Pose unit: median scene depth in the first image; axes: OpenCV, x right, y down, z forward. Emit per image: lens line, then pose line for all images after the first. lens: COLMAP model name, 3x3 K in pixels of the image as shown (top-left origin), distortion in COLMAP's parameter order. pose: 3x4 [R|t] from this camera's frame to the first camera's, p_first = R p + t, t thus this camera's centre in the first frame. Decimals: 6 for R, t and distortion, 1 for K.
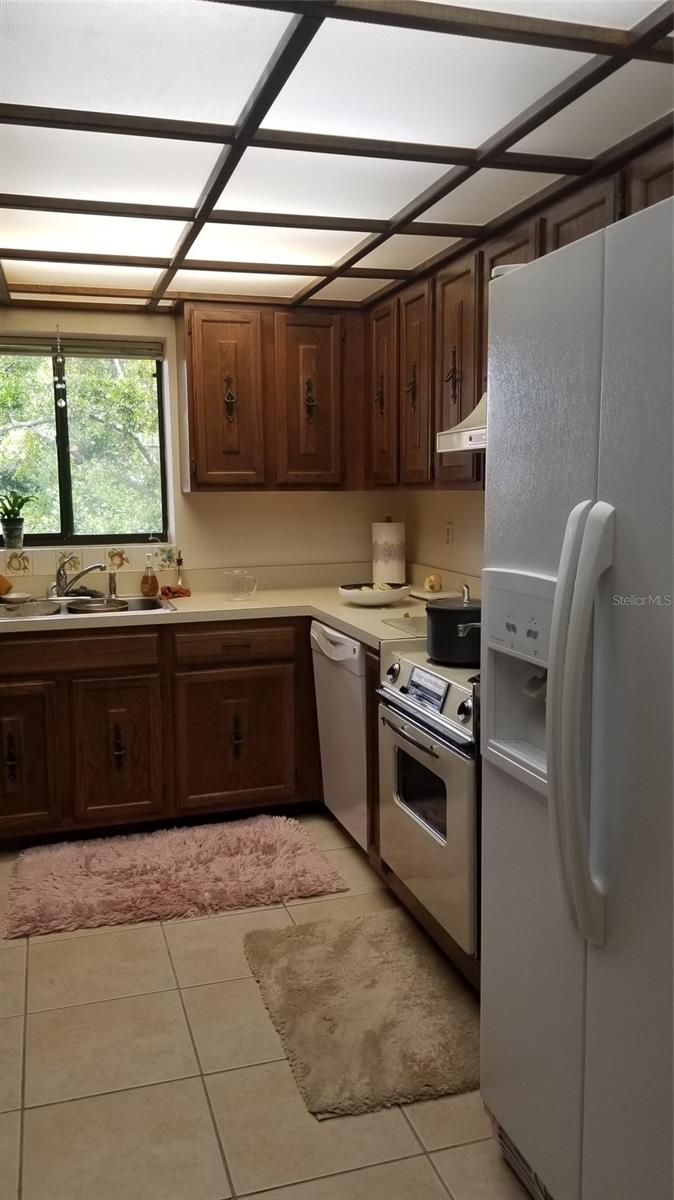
lens RADIAL K [[918.2, 0, 335.8], [0, 918.2, 593.3], [0, 0, 1]] dist [0.123694, -0.235079]
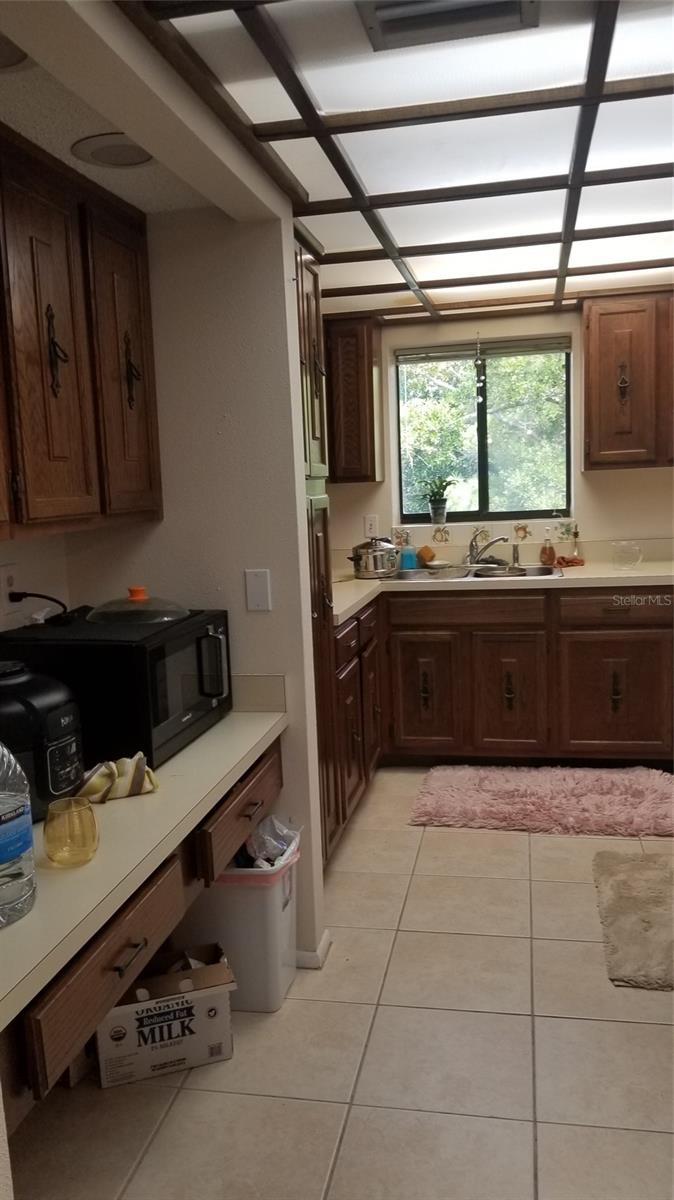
lens RADIAL K [[918.2, 0, 335.8], [0, 918.2, 593.3], [0, 0, 1]] dist [0.123694, -0.235079]
pose [[0.877917, 0.030209, -0.477859, 0.125877], [-0.019518, 0.999436, 0.027323, 0.013466], [0.478415, -0.014660, 0.878012, -0.132707]]
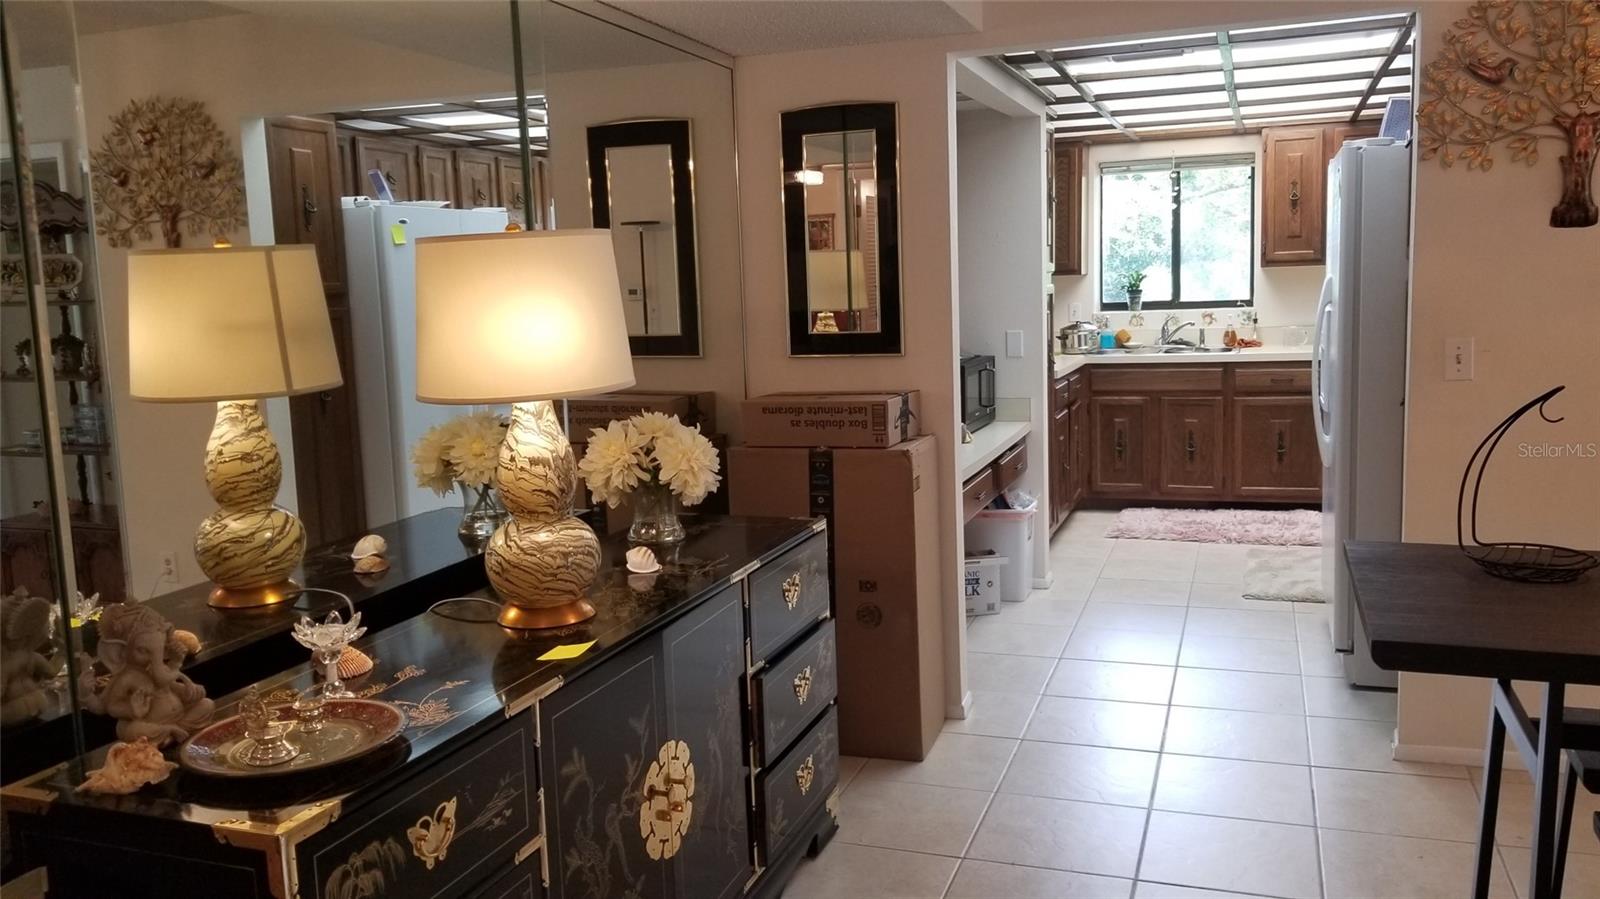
lens RADIAL K [[1174.9, 0, 800.4], [0, 1174.9, 388.9], [0, 0, 1]] dist [0.107503, -0.200528]
pose [[0.788093, 0.042403, -0.614094, 0.409691], [-0.044429, 0.998941, 0.011960, 0.080336], [0.613951, 0.017858, 0.789142, -0.822767]]
